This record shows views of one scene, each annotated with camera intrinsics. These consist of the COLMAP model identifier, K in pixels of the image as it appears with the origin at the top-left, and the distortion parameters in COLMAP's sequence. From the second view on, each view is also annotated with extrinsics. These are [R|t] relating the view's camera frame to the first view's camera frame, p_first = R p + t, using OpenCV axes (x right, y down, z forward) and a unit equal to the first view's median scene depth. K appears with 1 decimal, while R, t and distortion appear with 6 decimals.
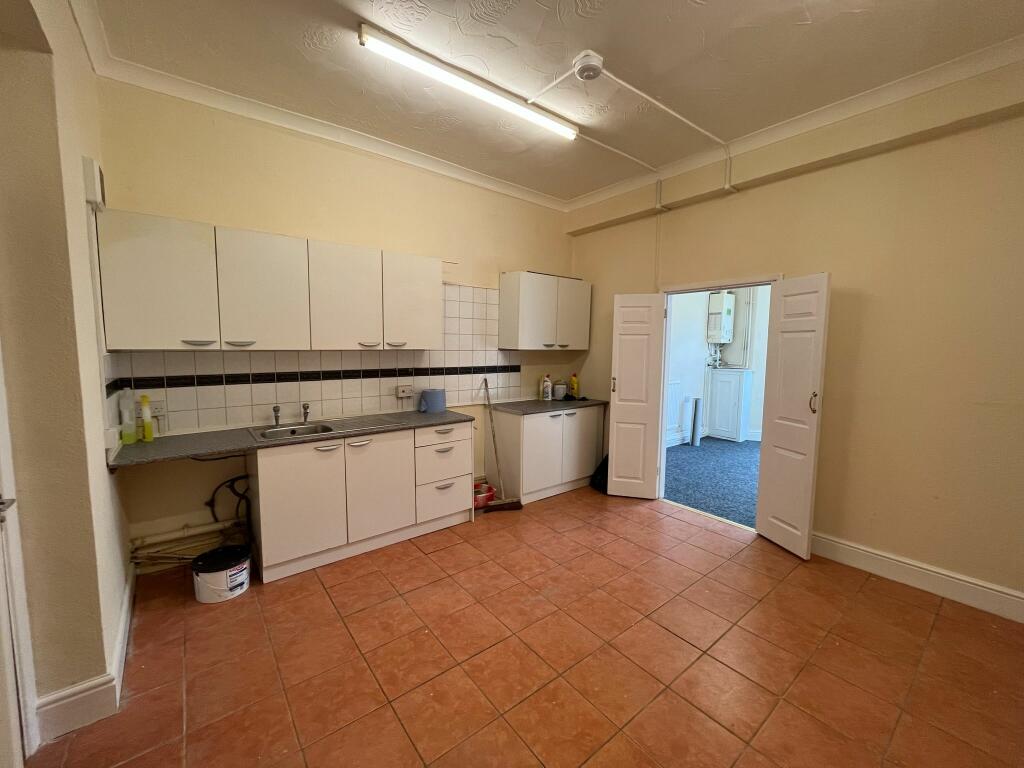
lens RADIAL K [[413.4, 0, 512.0], [0, 413.4, 384.0], [0, 0, 1]] dist [-0.000288, -0.000135]
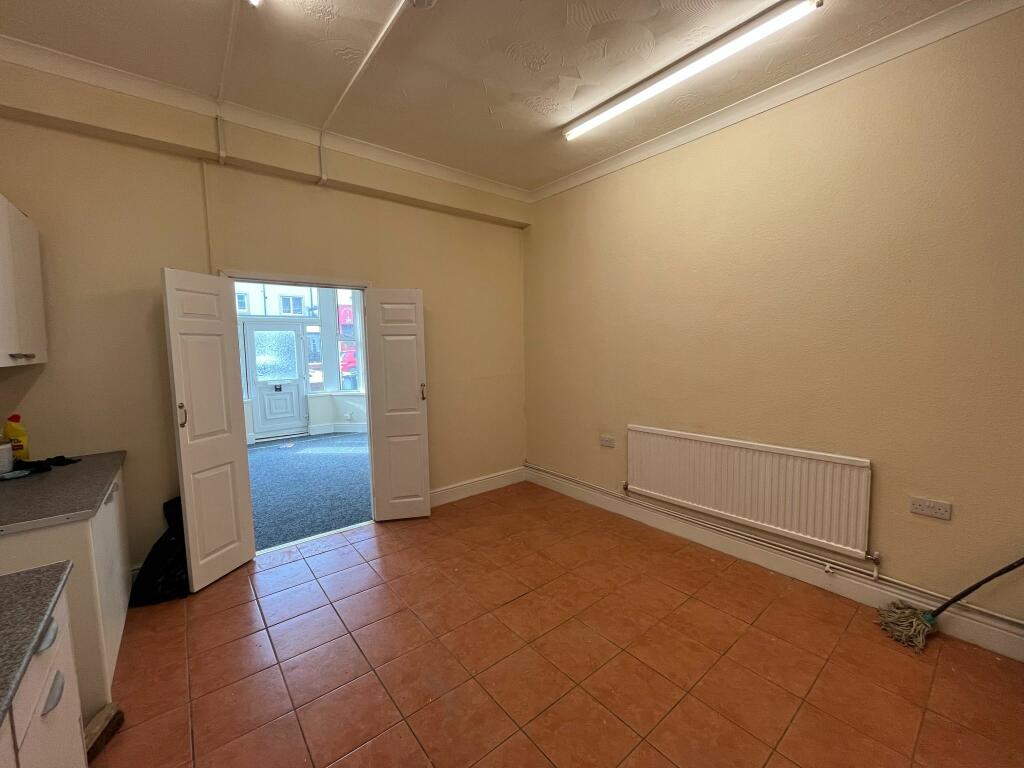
lens RADIAL K [[413.4, 0, 512.0], [0, 413.4, 384.0], [0, 0, 1]] dist [-0.000288, -0.000135]
pose [[-0.021570, -0.101935, 0.994557, -0.458884], [0.106654, 0.988877, 0.103666, -0.069595], [-0.994062, 0.108309, -0.010459, 0.638708]]
